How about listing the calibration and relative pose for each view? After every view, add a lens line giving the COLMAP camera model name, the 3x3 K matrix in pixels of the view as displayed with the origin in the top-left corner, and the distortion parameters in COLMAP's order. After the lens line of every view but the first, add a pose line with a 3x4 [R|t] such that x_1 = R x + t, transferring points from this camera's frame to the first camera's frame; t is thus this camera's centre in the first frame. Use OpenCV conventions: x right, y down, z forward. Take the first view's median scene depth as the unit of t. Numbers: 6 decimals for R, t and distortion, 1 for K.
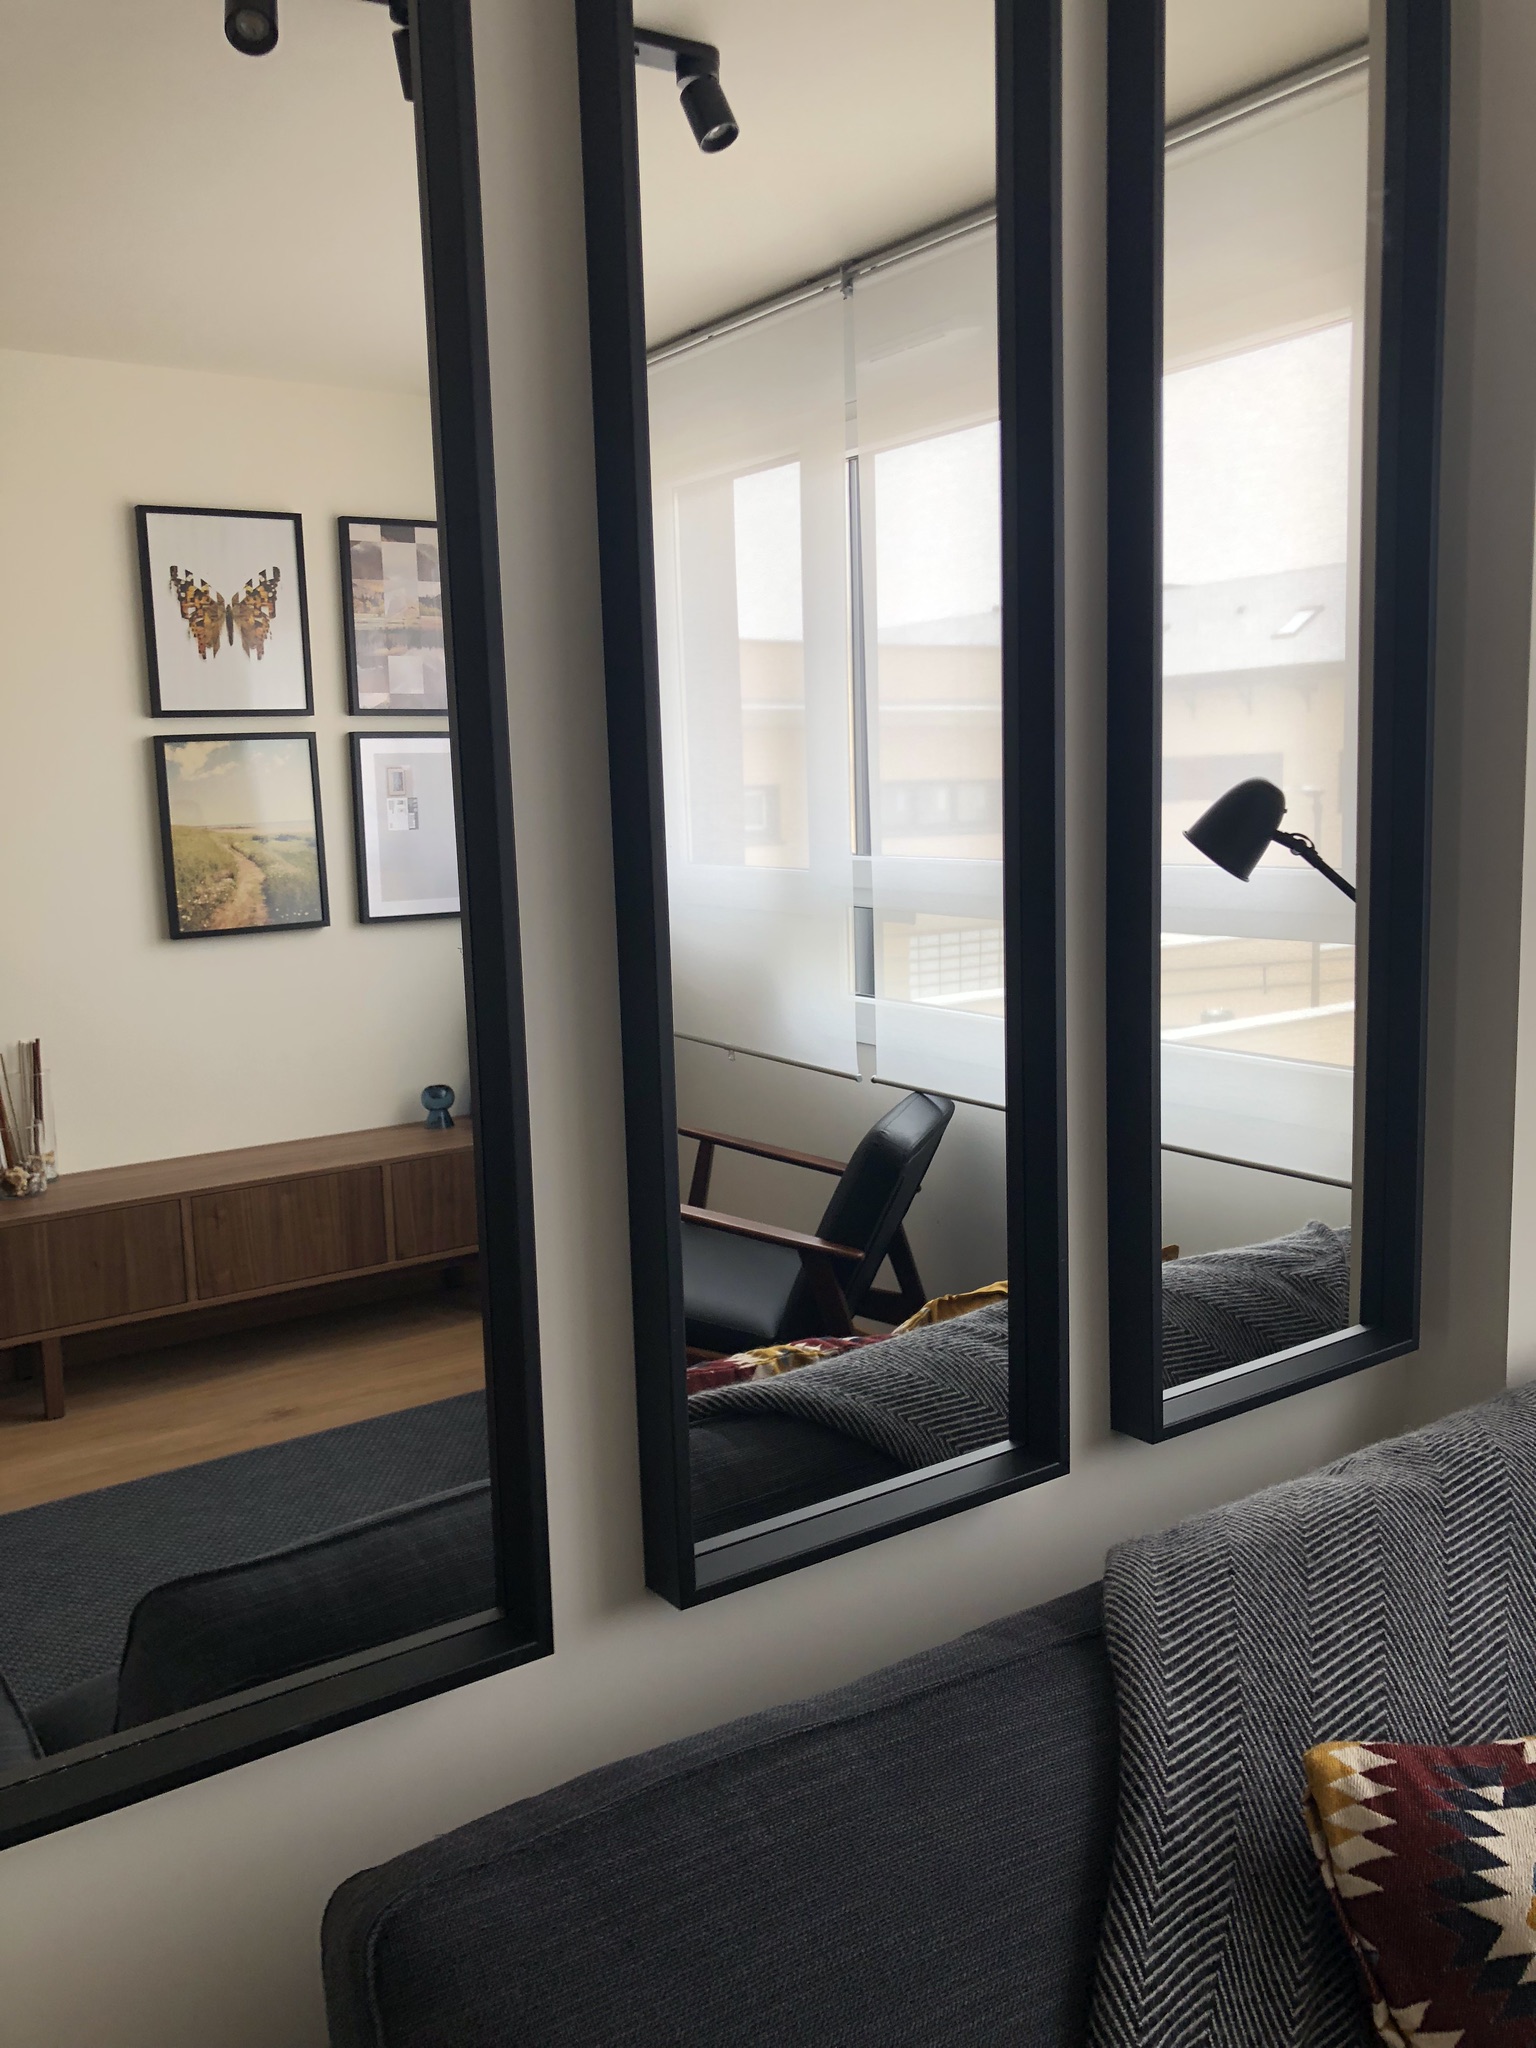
lens RADIAL K [[1728.2, 0, 768.0], [0, 1728.2, 1024.0], [0, 0, 1]] dist [0.008109, 0.000801]
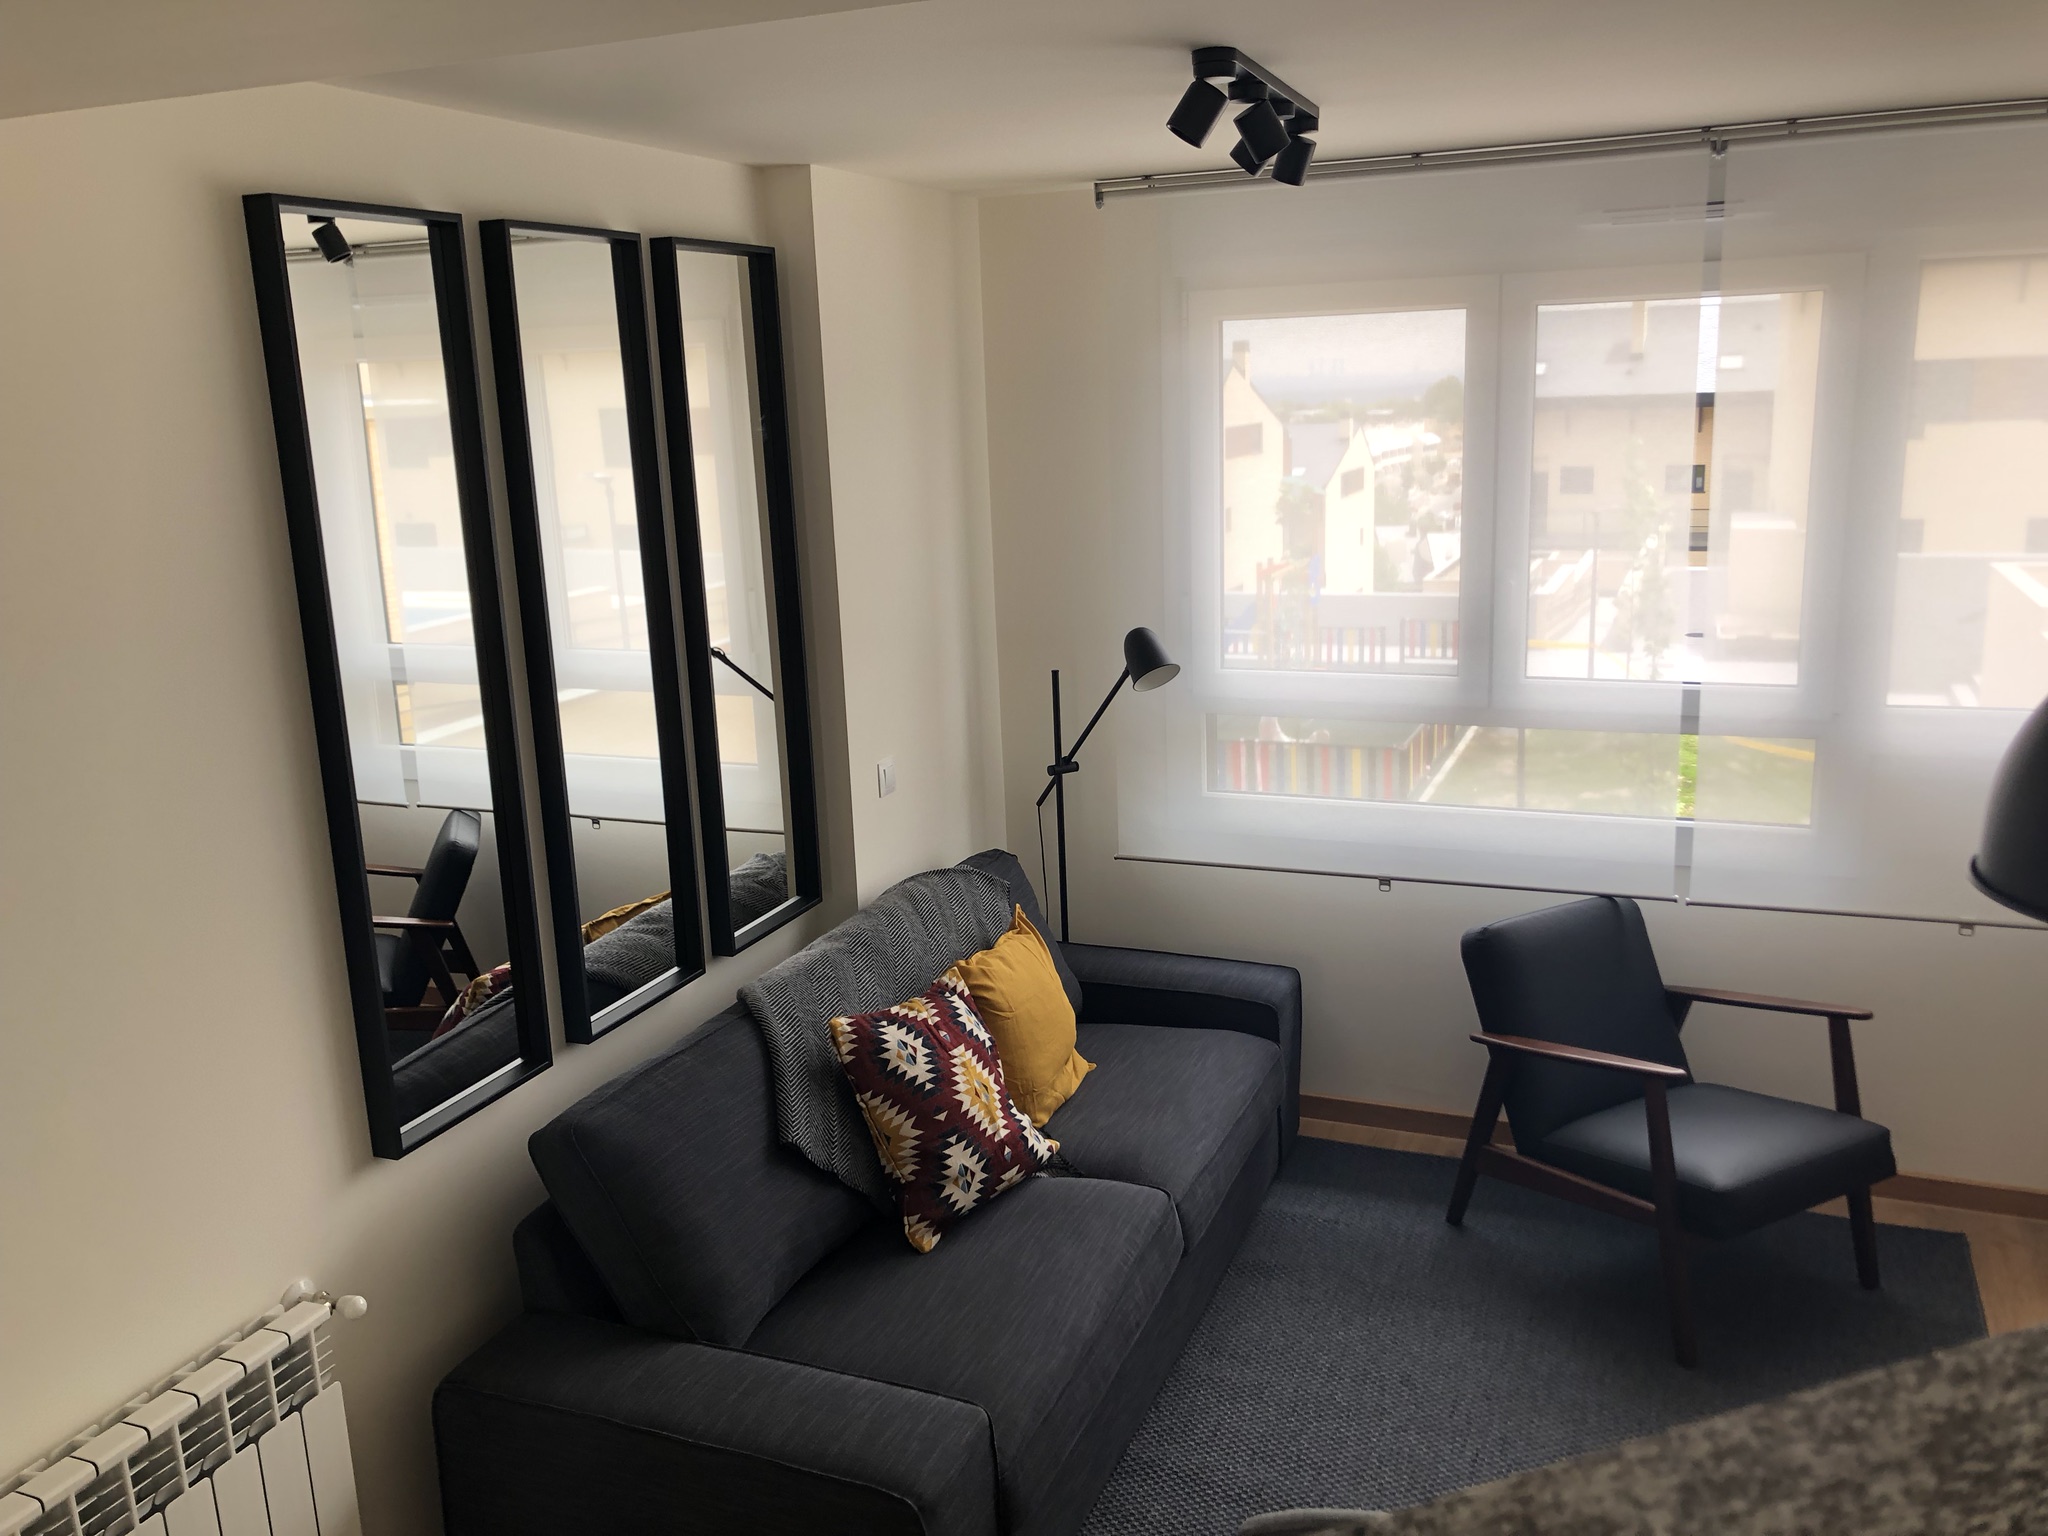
lens RADIAL K [[1706.1, 0, 1023.4], [0, 1706.1, 737.6], [0, 0, 1]] dist [0.253943, -0.568511]
pose [[0.844077, -0.119628, 0.522707, -0.891424], [0.095391, 0.992748, 0.073163, -0.269288], [-0.527669, -0.011894, 0.849367, -1.702558]]
